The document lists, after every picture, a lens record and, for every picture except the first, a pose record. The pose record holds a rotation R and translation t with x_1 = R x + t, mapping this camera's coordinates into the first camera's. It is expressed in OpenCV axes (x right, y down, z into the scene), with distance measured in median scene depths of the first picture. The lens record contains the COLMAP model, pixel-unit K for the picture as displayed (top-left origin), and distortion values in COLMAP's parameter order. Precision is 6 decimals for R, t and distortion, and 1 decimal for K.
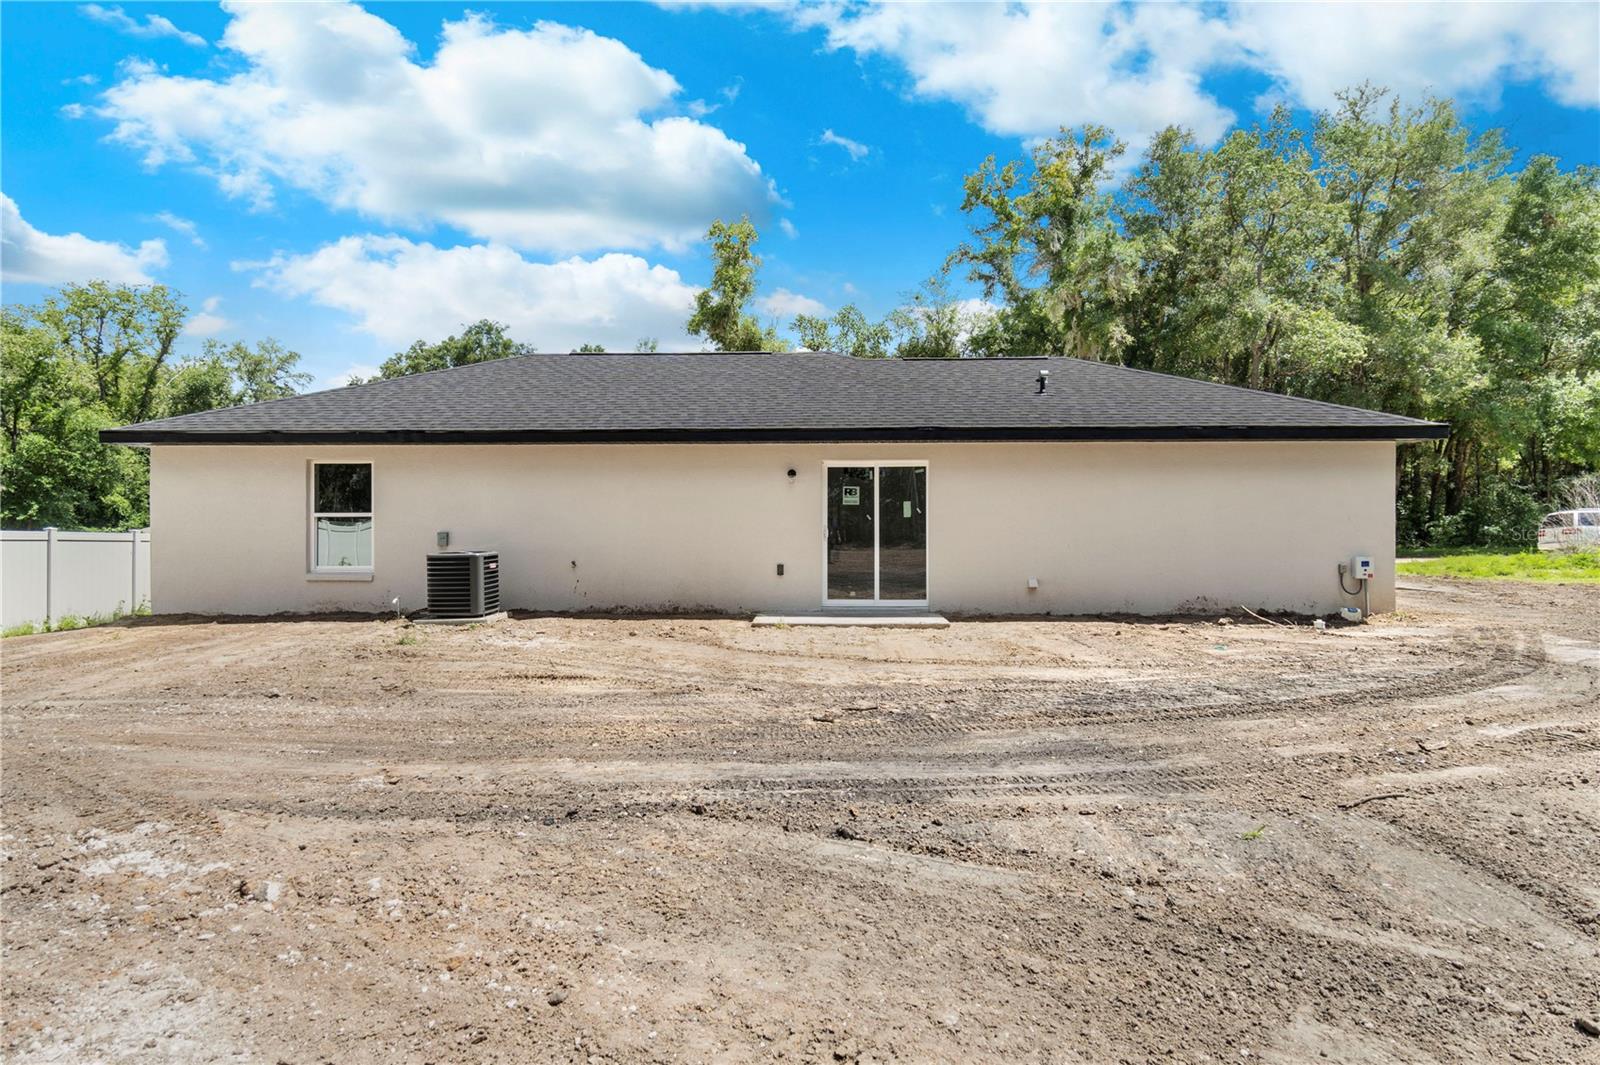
lens RADIAL K [[894.0, 0, 799.6], [0, 894.0, 528.8], [0, 0, 1]] dist [0.002466, 0.001776]
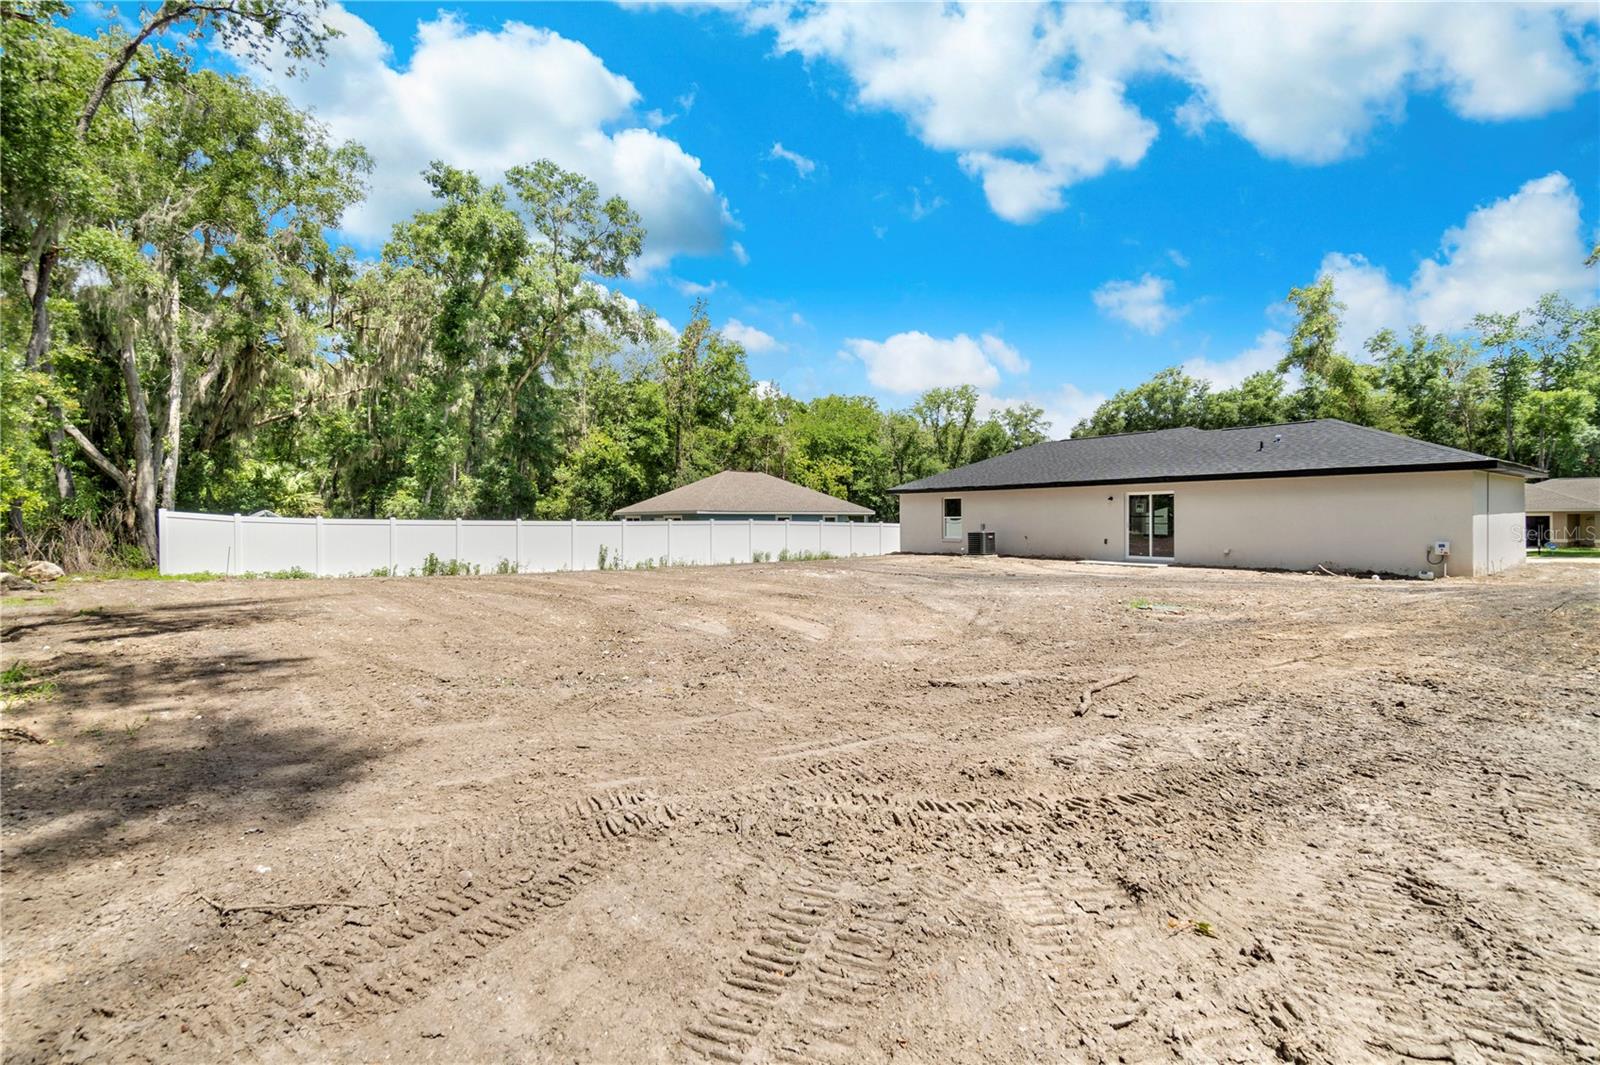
lens RADIAL K [[702.7, 0, 800.5], [0, 702.7, 526.1], [0, 0, 1]] dist [-0.002192, 0.000892]
pose [[0.633800, 0.008060, -0.773455, 0.274274], [-0.004023, 0.999967, 0.007123, -0.000602], [0.773487, -0.001403, 0.633811, -0.231025]]
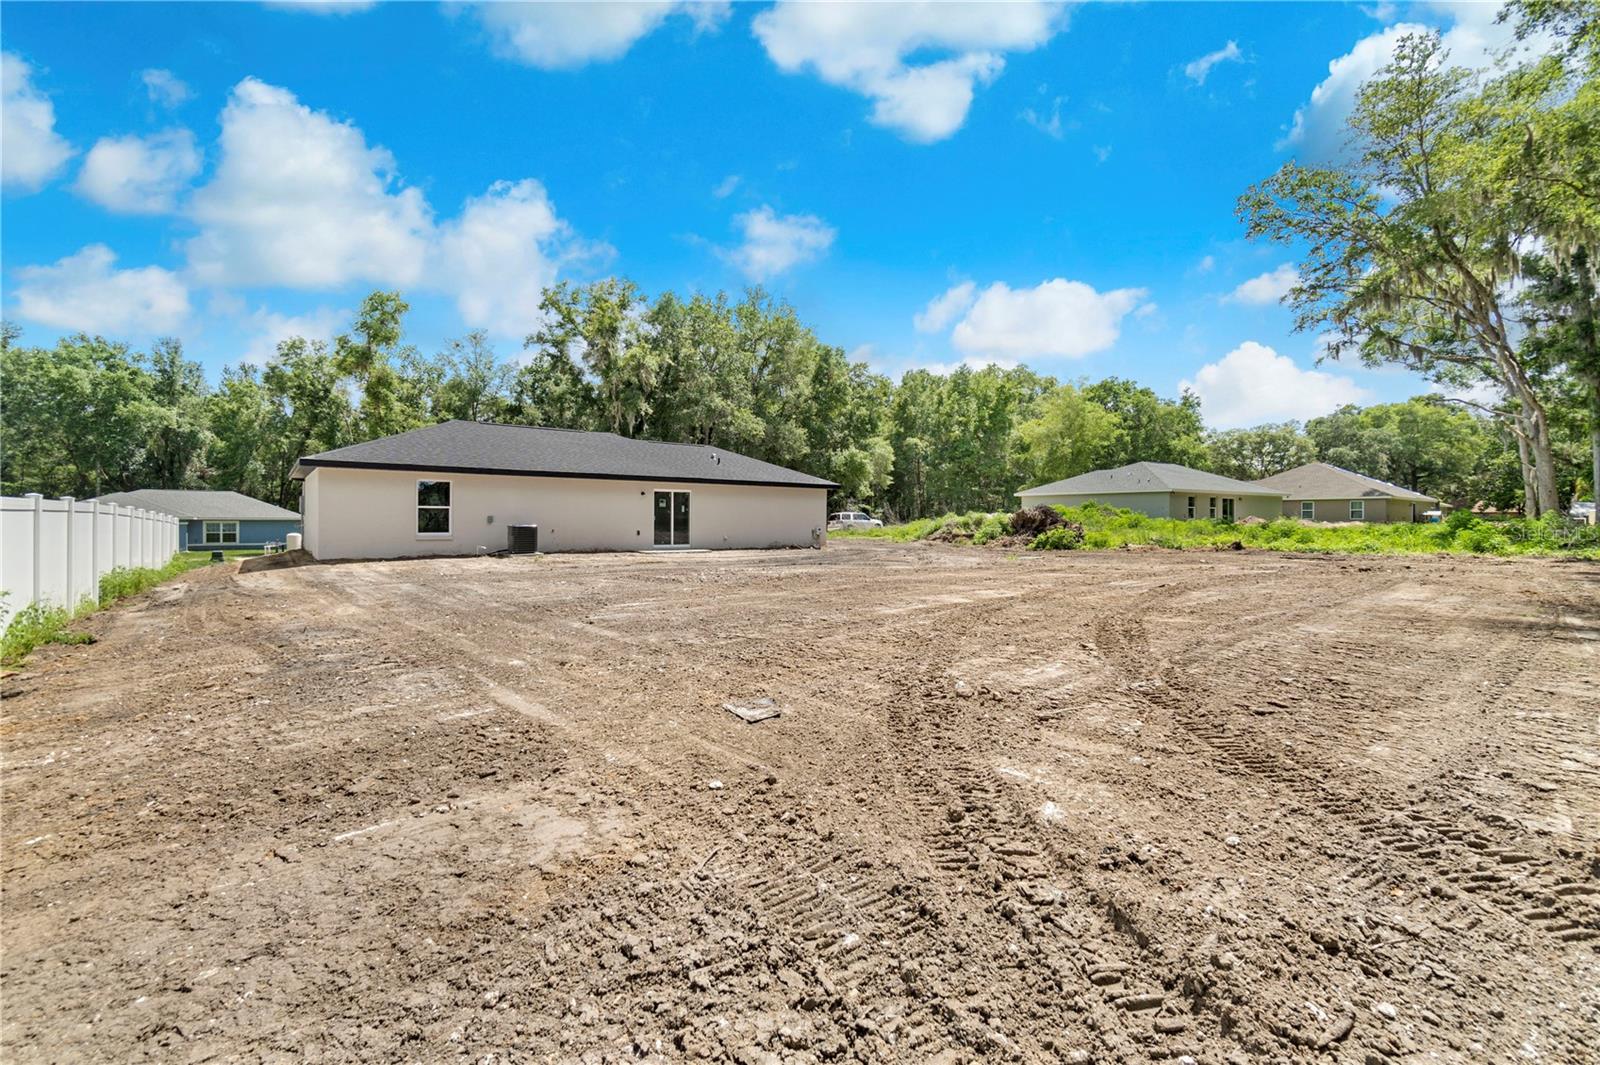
lens RADIAL K [[702.7, 0, 801.1], [0, 702.7, 526.4], [0, 0, 1]] dist [-0.002192, 0.000892]
pose [[0.766670, -0.000406, 0.642041, -0.291101], [-0.003677, 0.999981, 0.005023, 0.005440], [-0.642031, -0.006211, 0.766654, -0.243556]]
